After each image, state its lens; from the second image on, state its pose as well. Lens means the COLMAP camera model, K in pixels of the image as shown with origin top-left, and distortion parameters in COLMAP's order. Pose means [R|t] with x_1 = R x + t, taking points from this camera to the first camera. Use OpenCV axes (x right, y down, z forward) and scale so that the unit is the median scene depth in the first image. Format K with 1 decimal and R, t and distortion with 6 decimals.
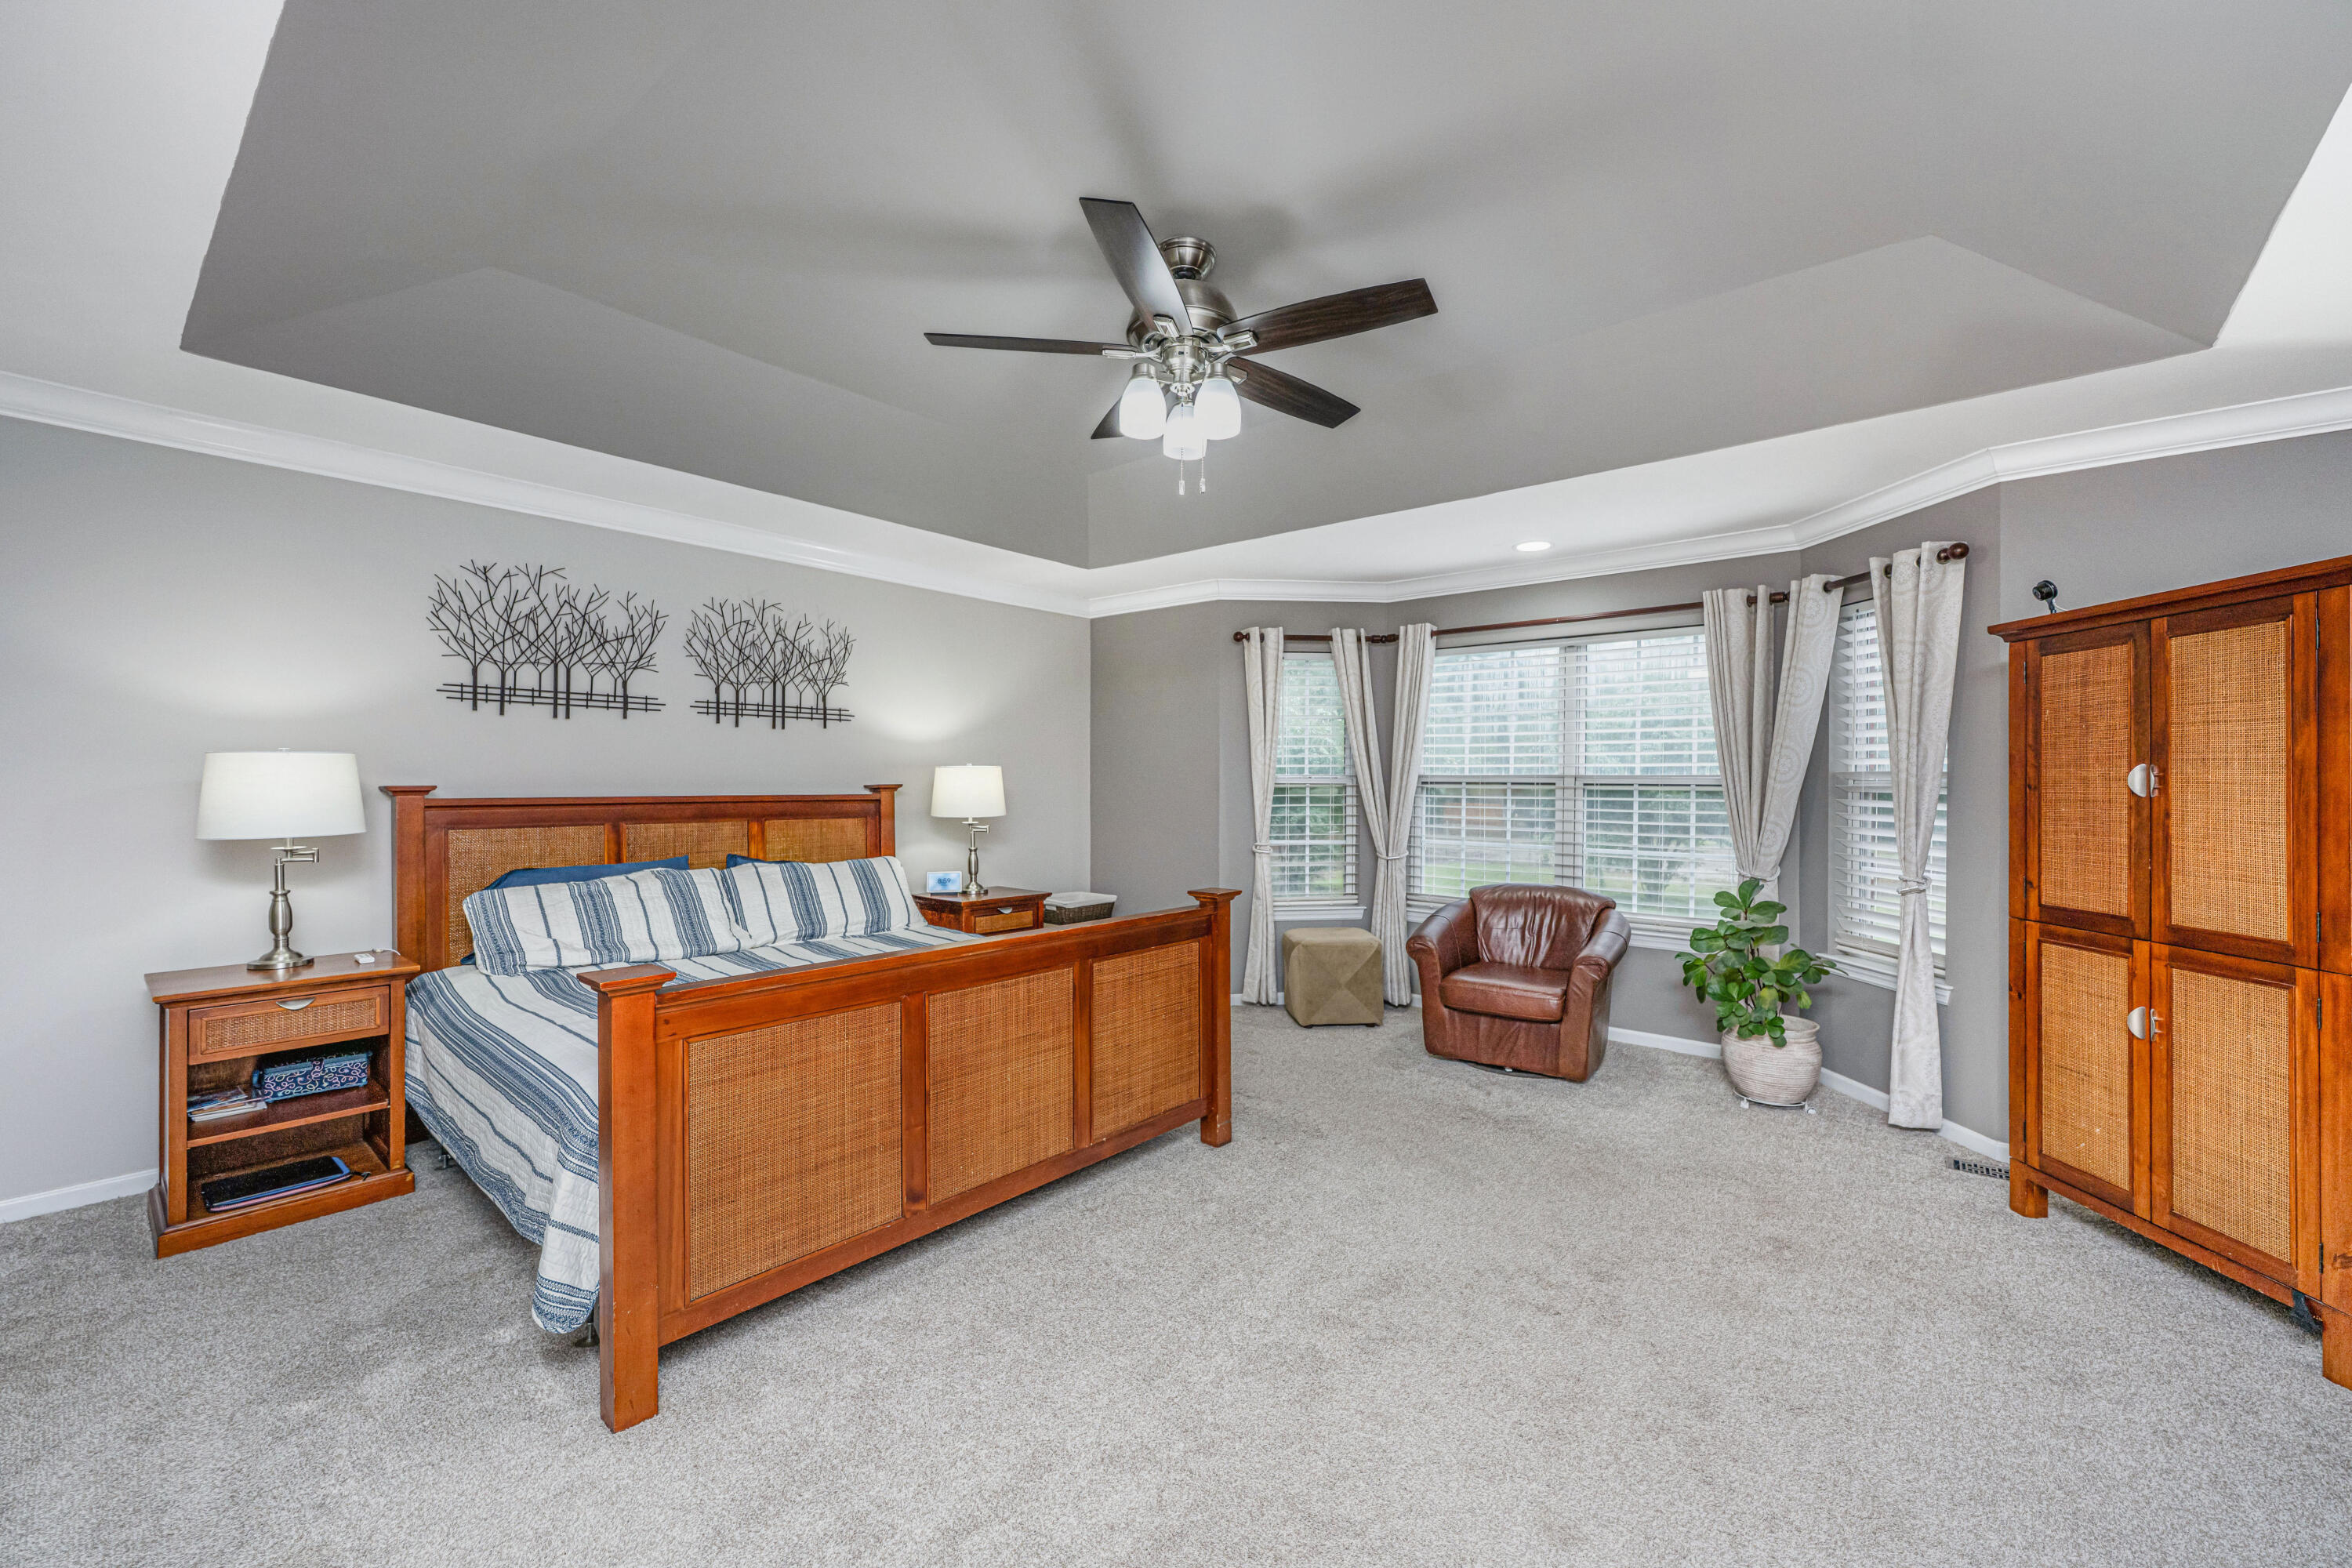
lens RADIAL K [[931.3, 0, 1176.0], [0, 931.3, 784.0], [0, 0, 1]] dist [-0.033449, 0.000019]
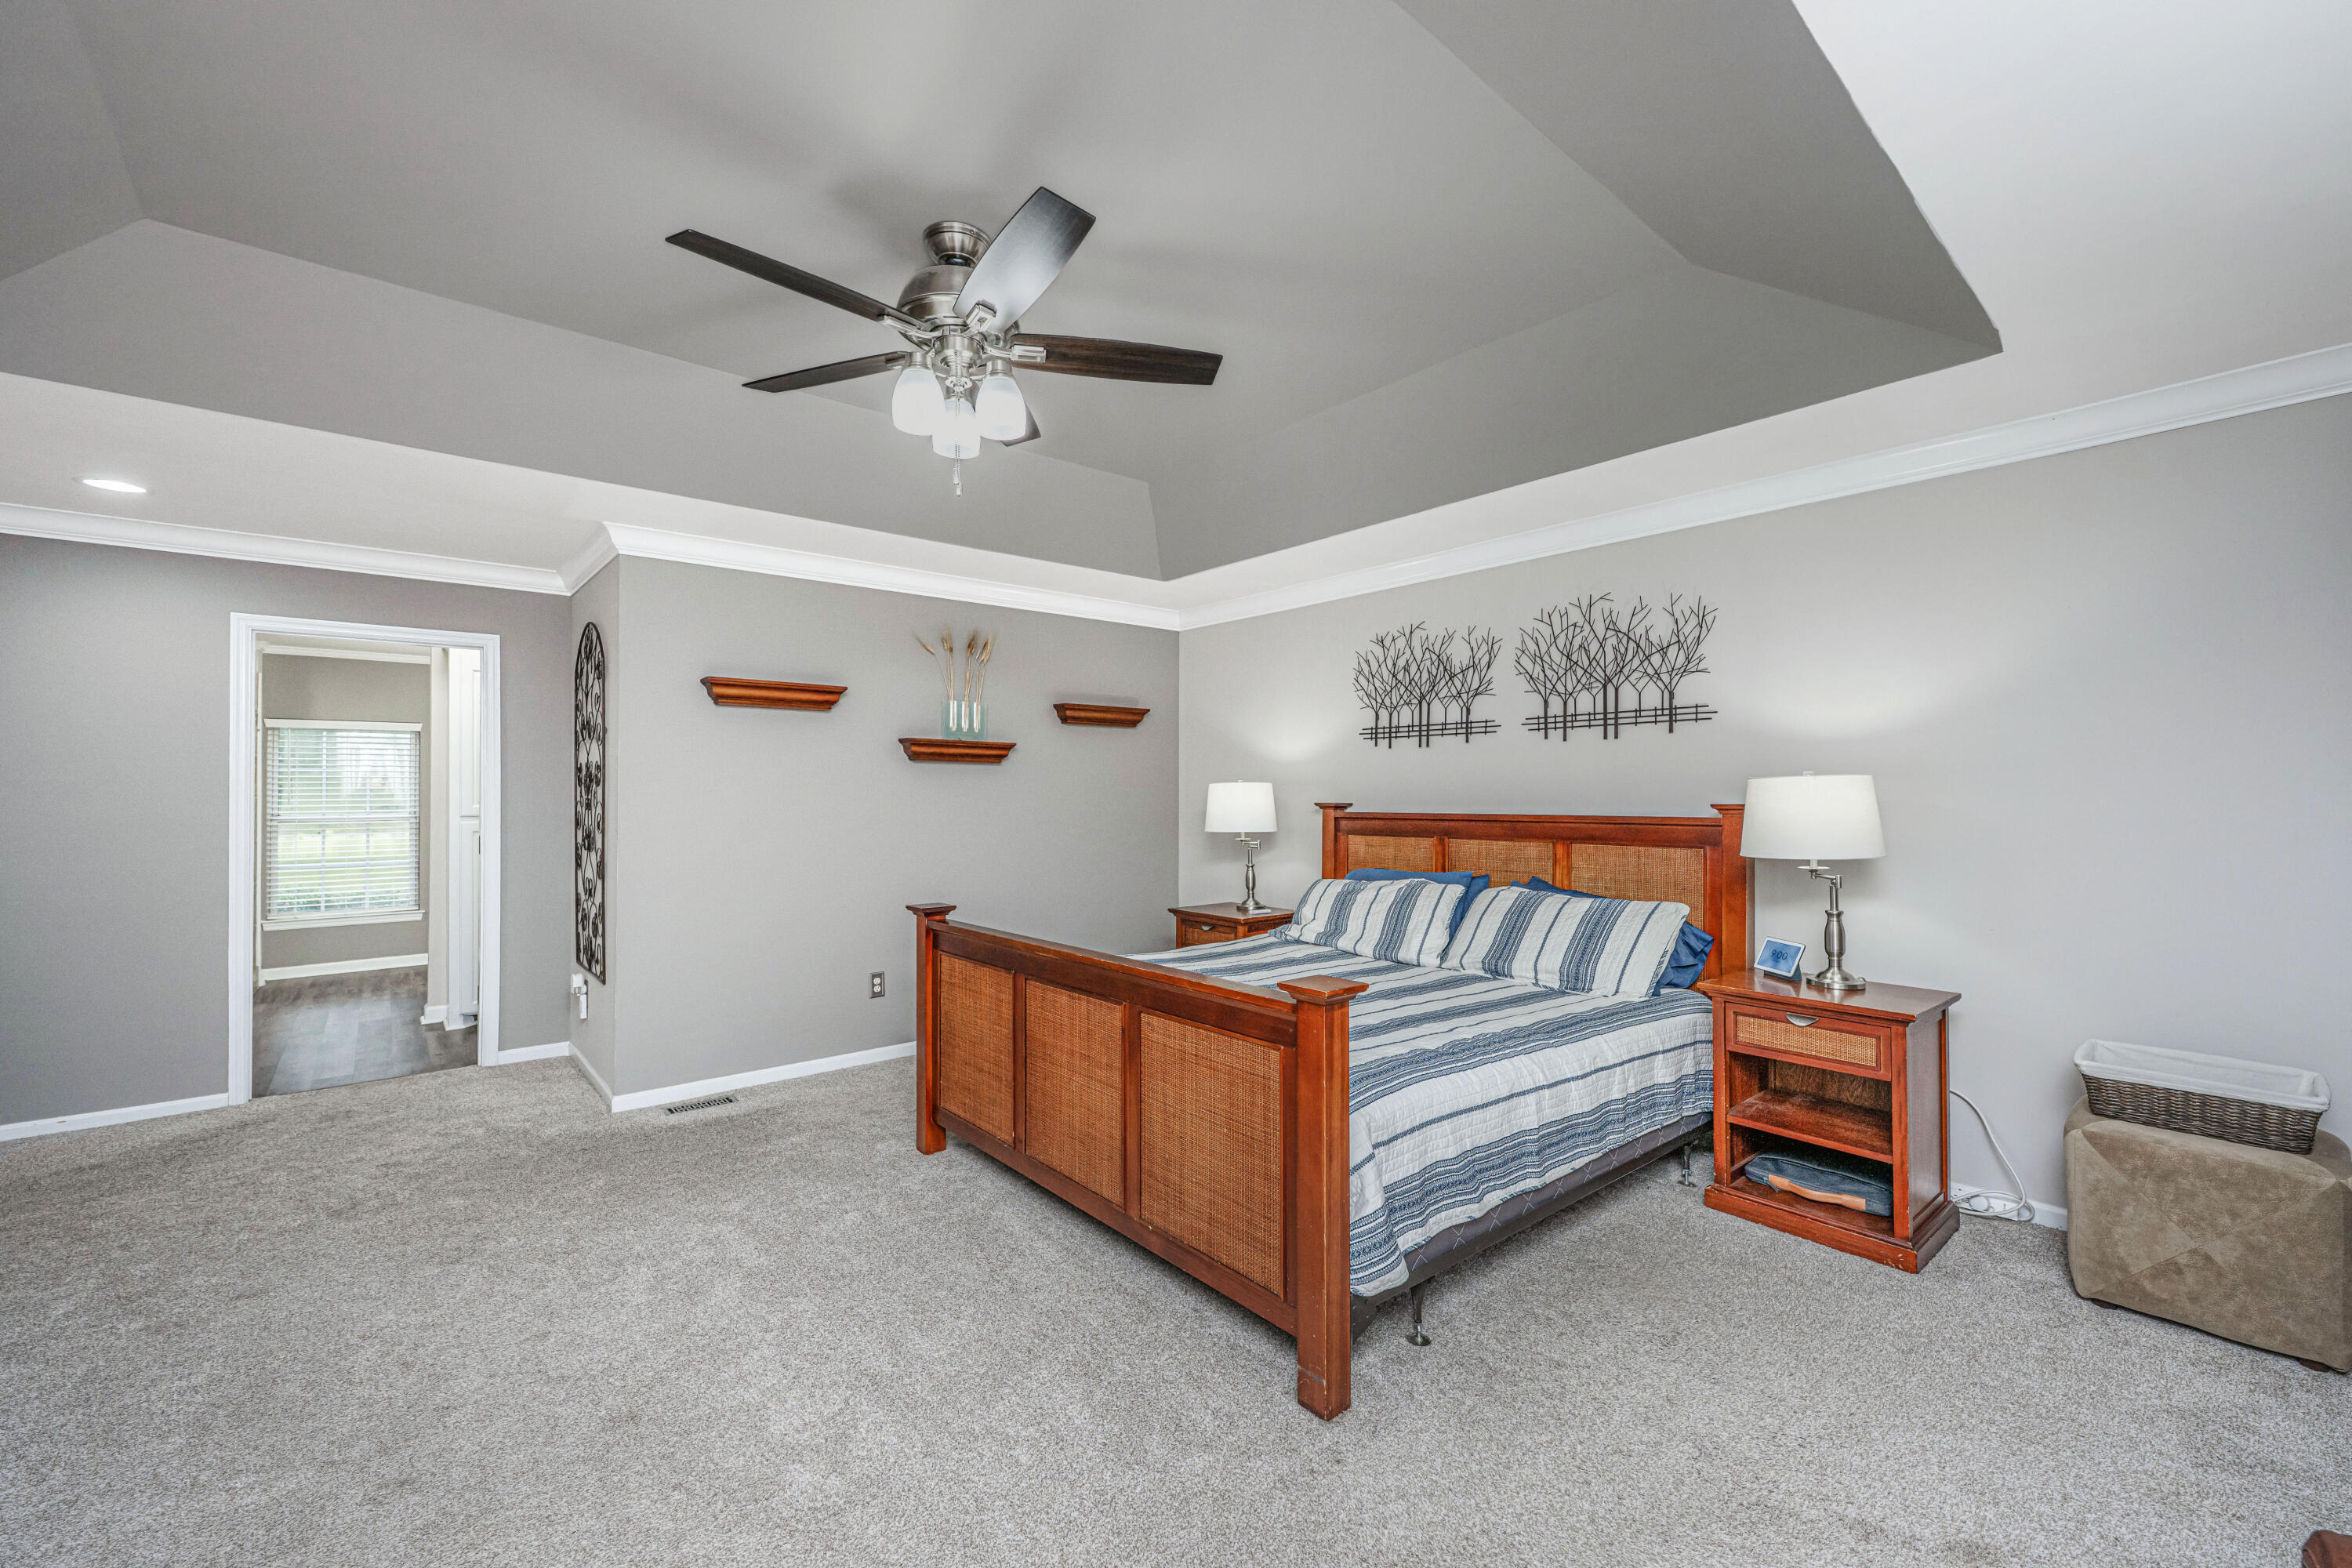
lens RADIAL K [[923.1, 0, 1176.0], [0, 923.1, 784.0], [0, 0, 1]] dist [0.007481, 0.000040]
pose [[-0.157625, -0.012242, -0.987423, 0.516919], [0.002277, 0.999916, -0.012761, -0.007905], [0.987496, -0.004259, -0.157583, 0.786913]]
